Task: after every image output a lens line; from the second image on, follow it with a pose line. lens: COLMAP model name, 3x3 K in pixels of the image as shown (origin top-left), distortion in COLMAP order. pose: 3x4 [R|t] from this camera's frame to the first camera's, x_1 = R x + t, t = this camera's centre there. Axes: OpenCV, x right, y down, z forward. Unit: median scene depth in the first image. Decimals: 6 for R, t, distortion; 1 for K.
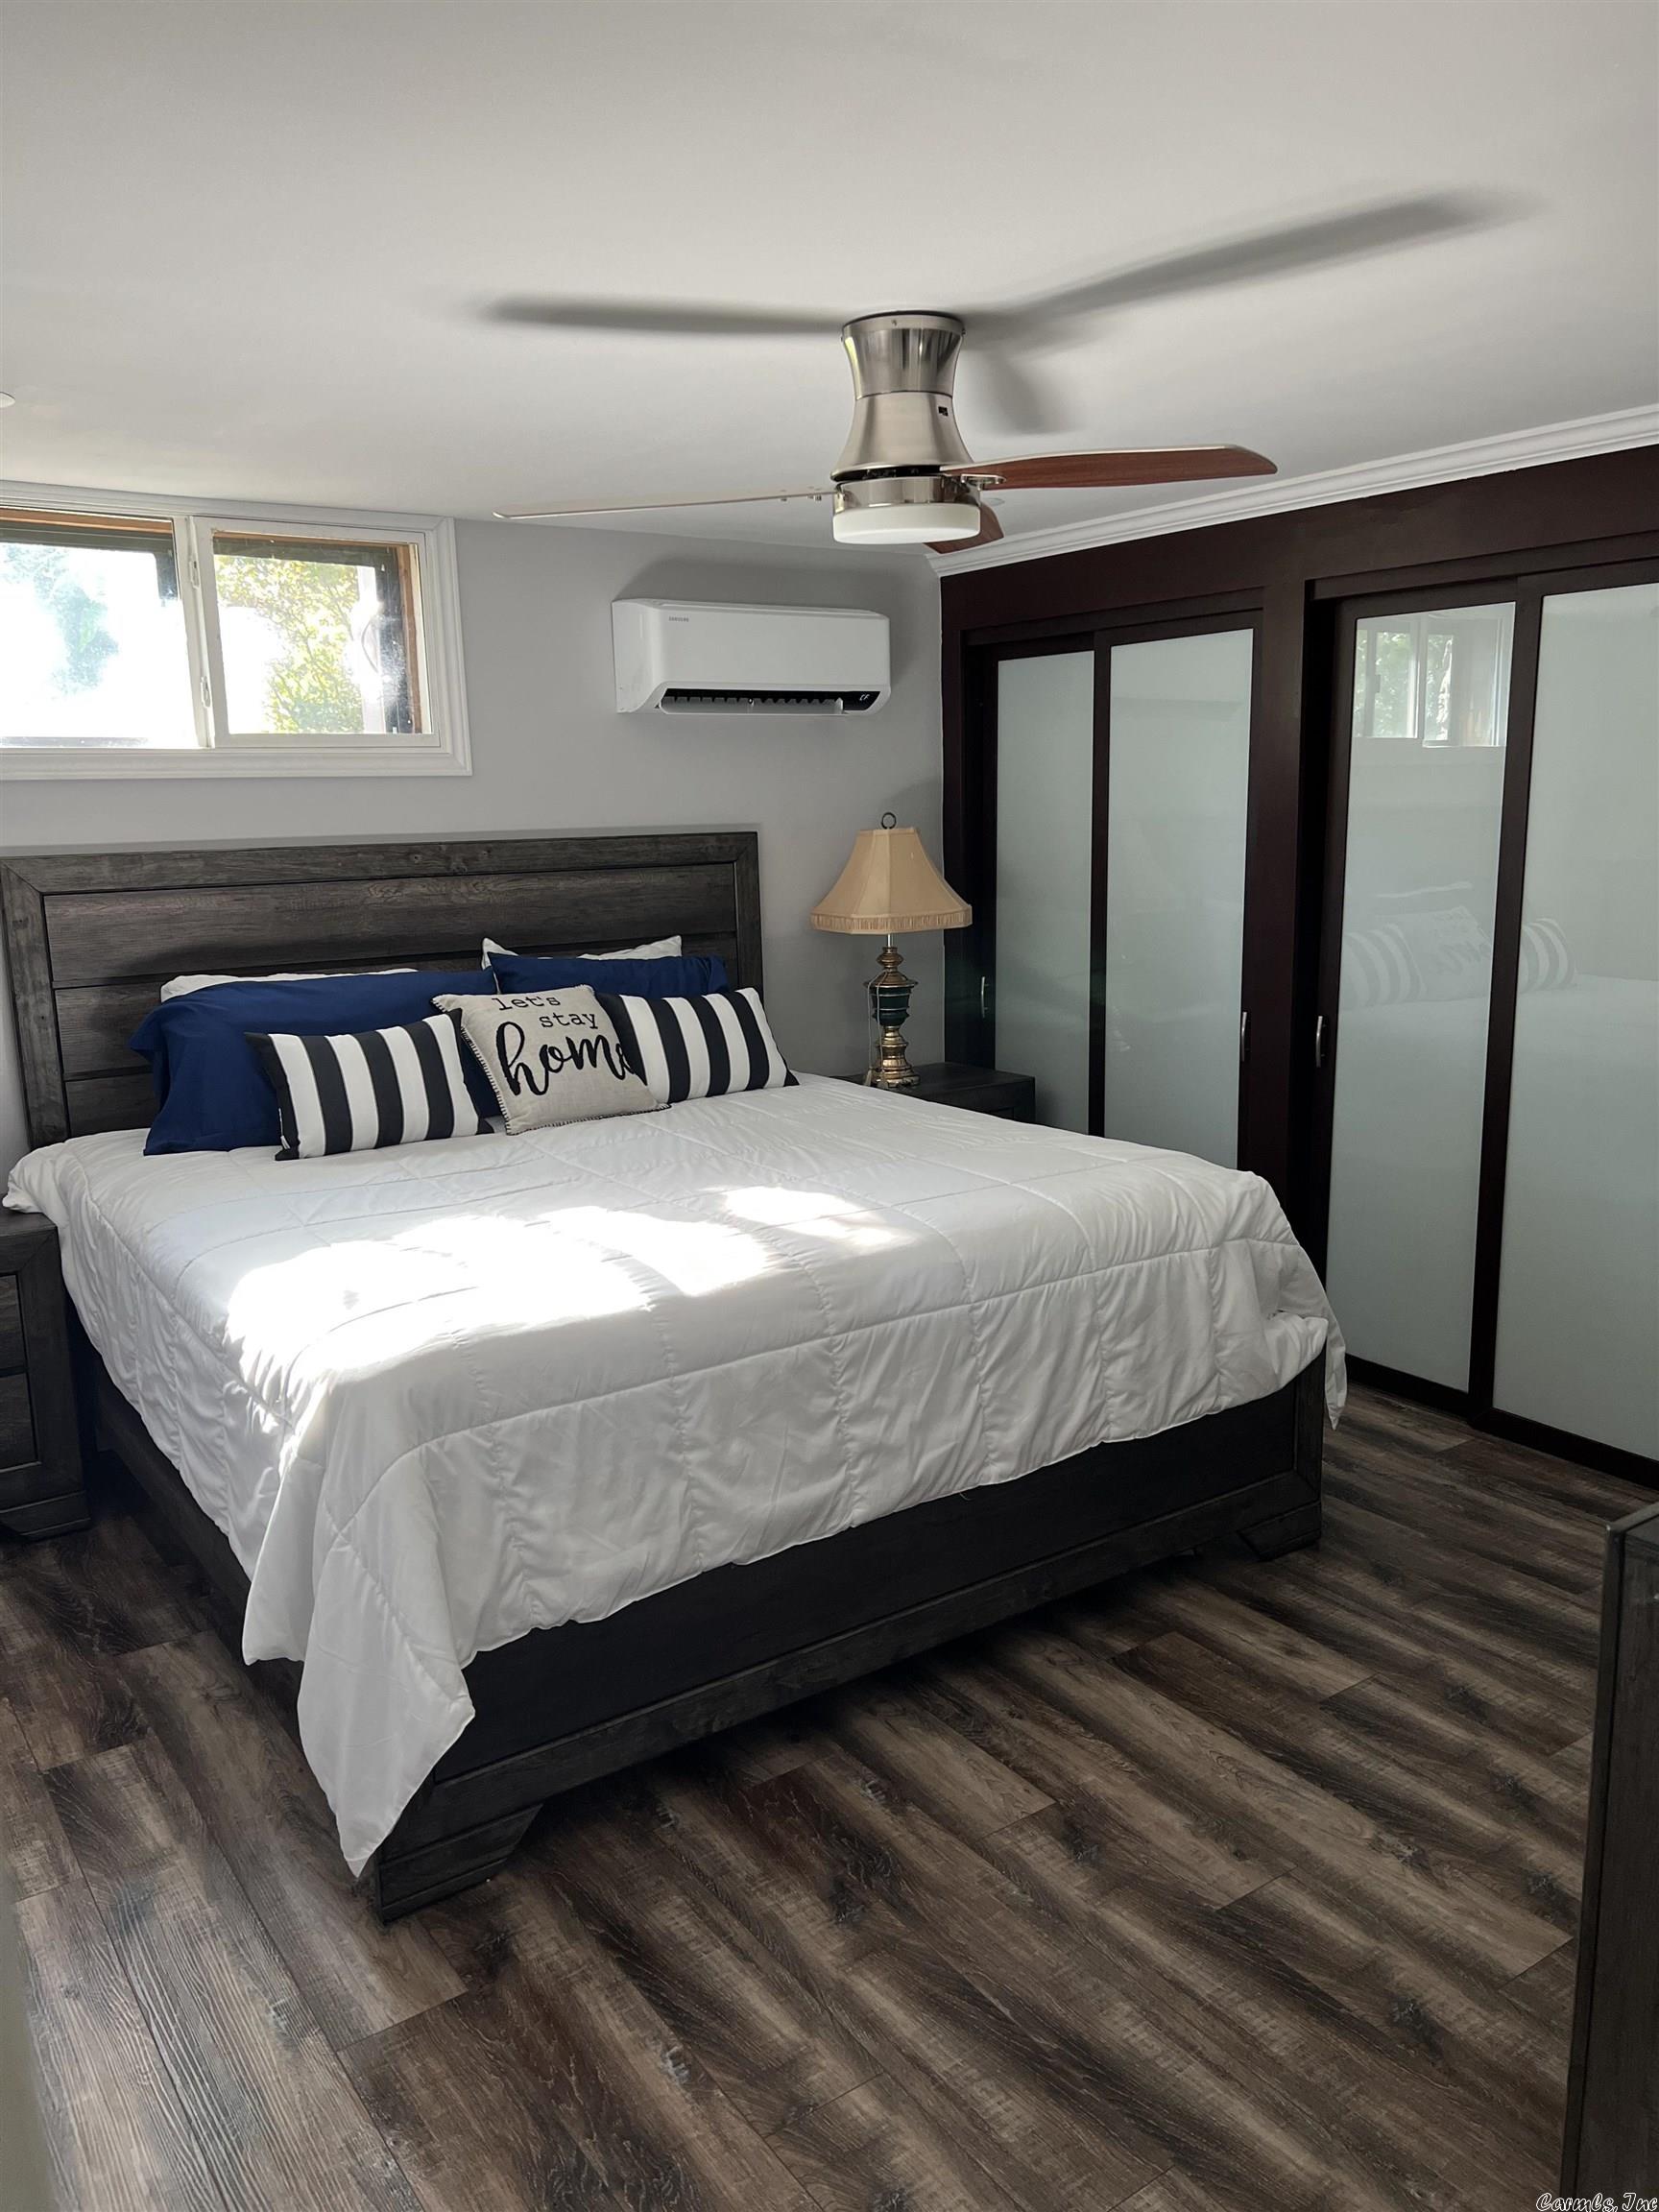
lens RADIAL K [[1657.8, 0, 841.9], [0, 1657.8, 1118.9], [0, 0, 1]] dist [0.061128, -0.066704]
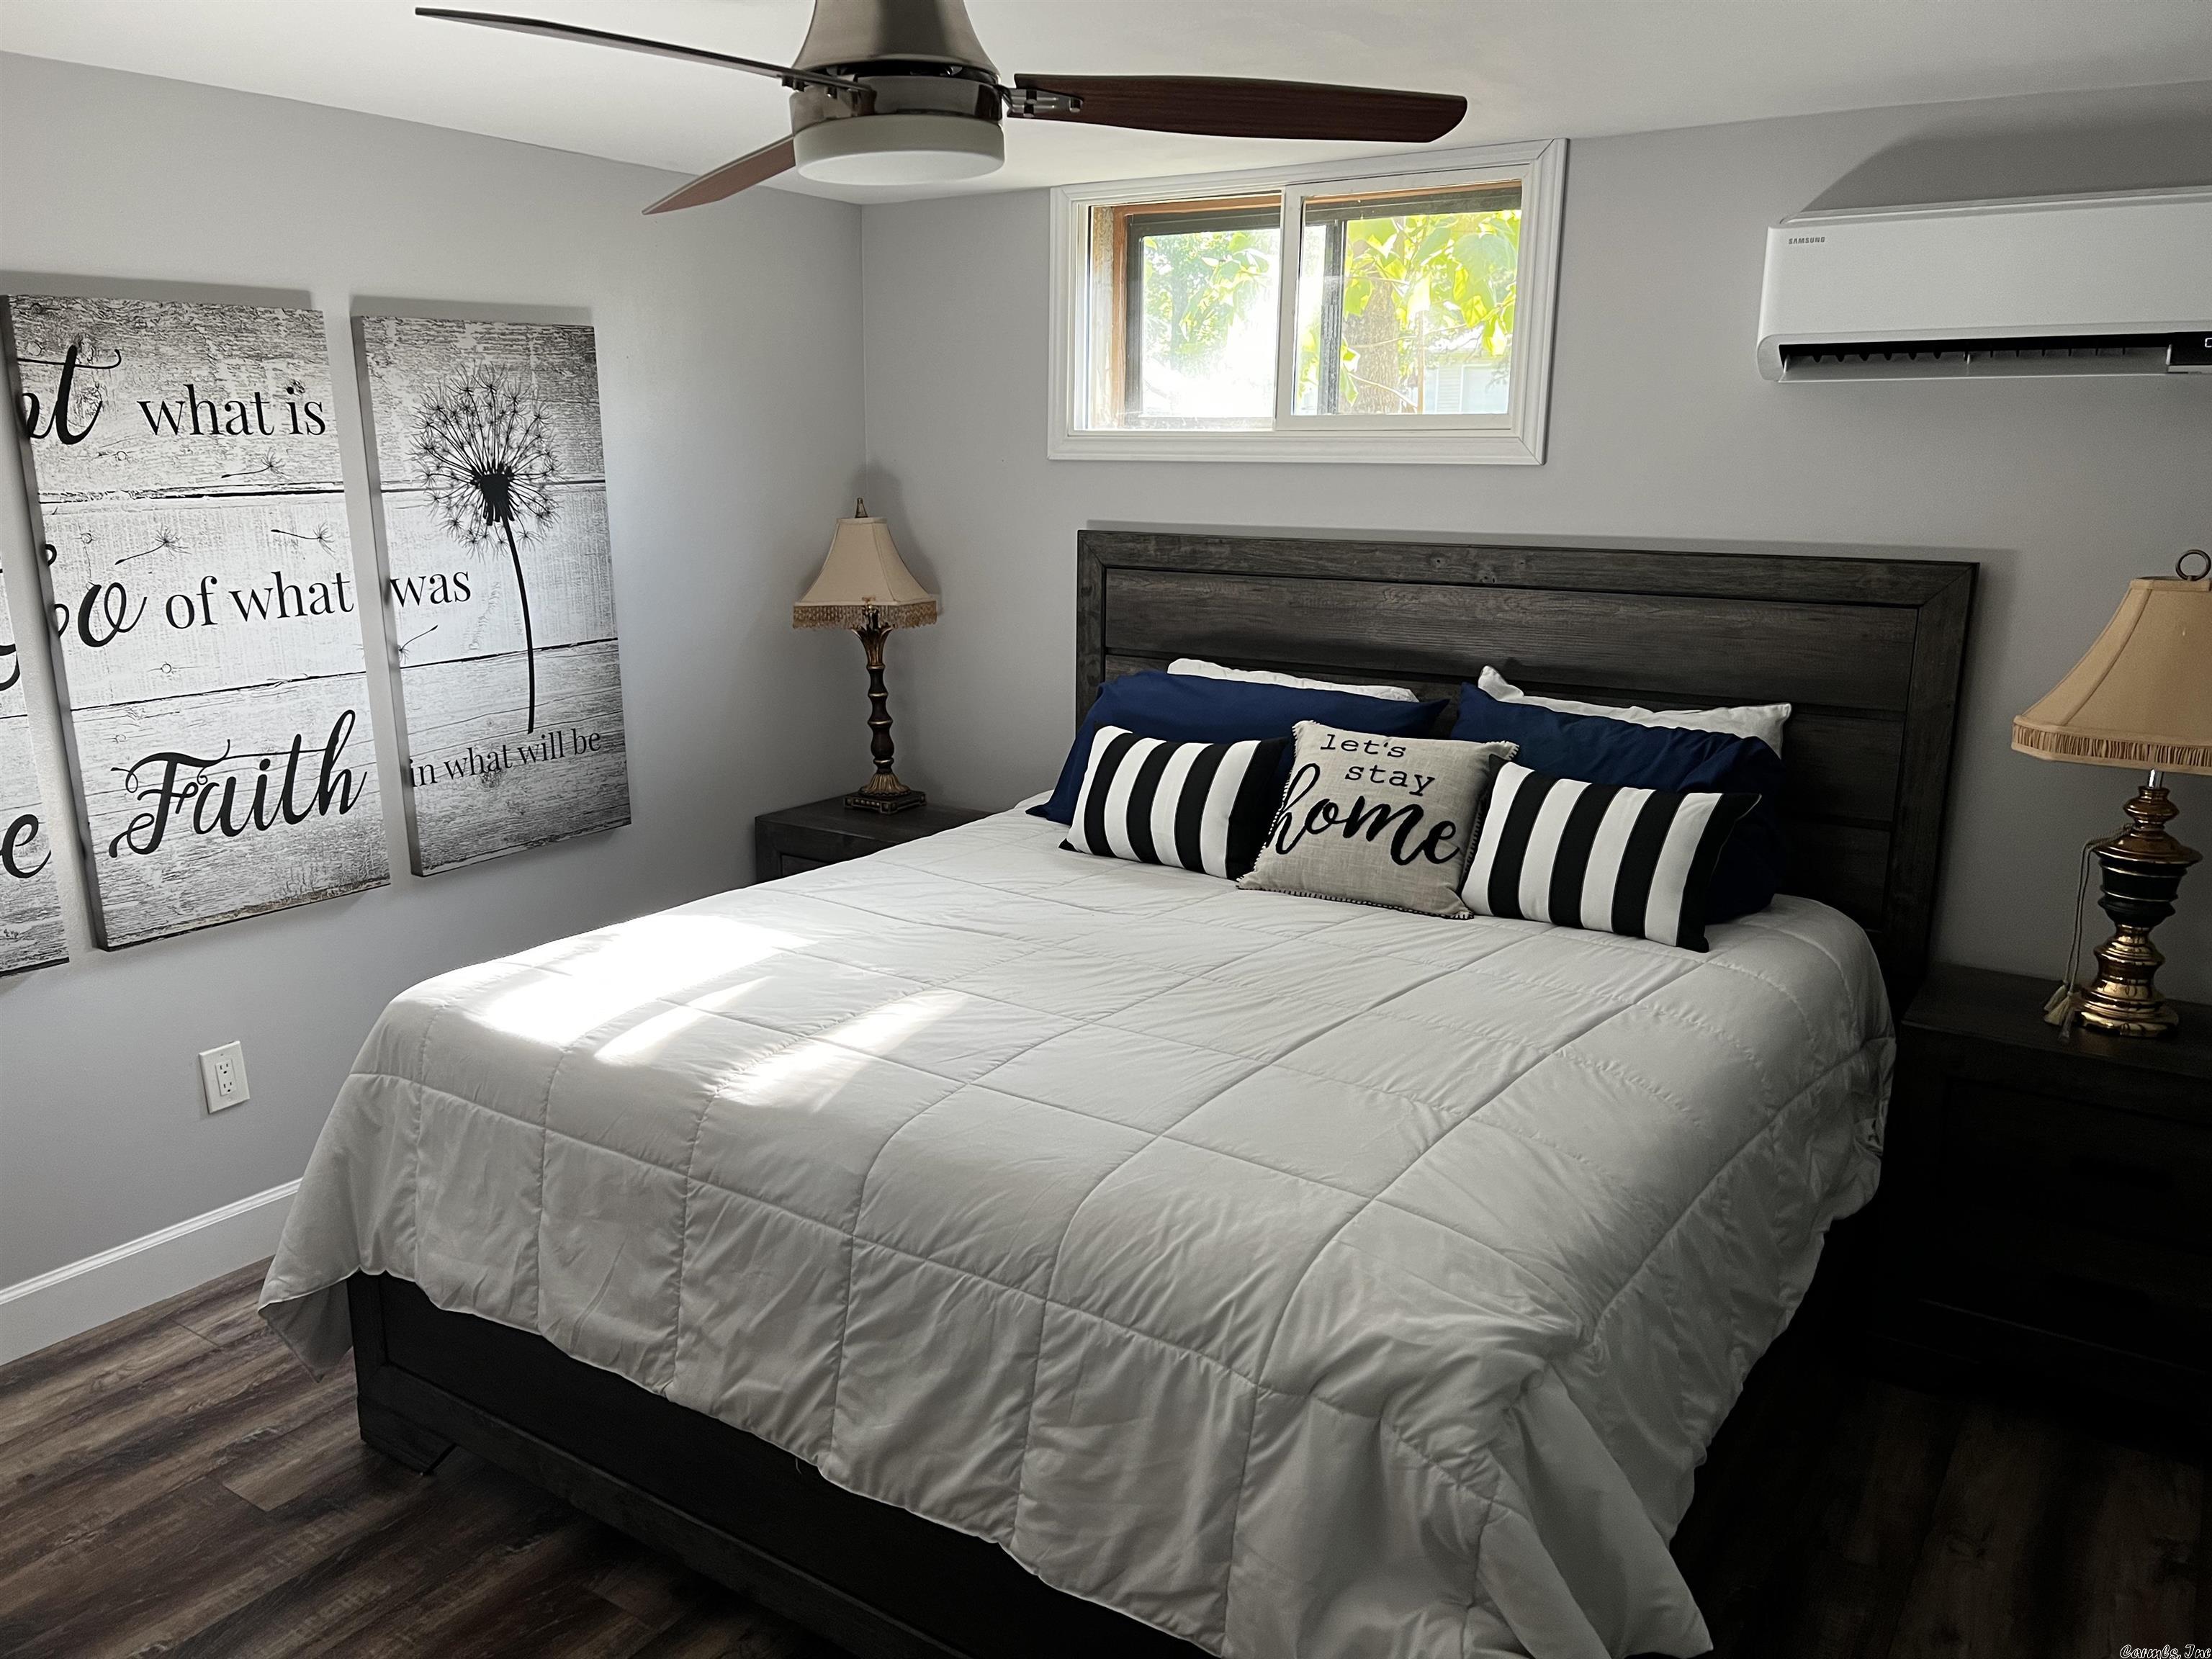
lens RADIAL K [[1657.8, 0, 1112.7], [0, 1657.8, 853.8], [0, 0, 1]] dist [0.061128, -0.066704]
pose [[0.355666, 0.245795, -0.901713, 0.551457], [-0.193258, 0.963288, 0.186352, -0.156301], [0.914414, 0.107984, 0.390110, 0.597947]]
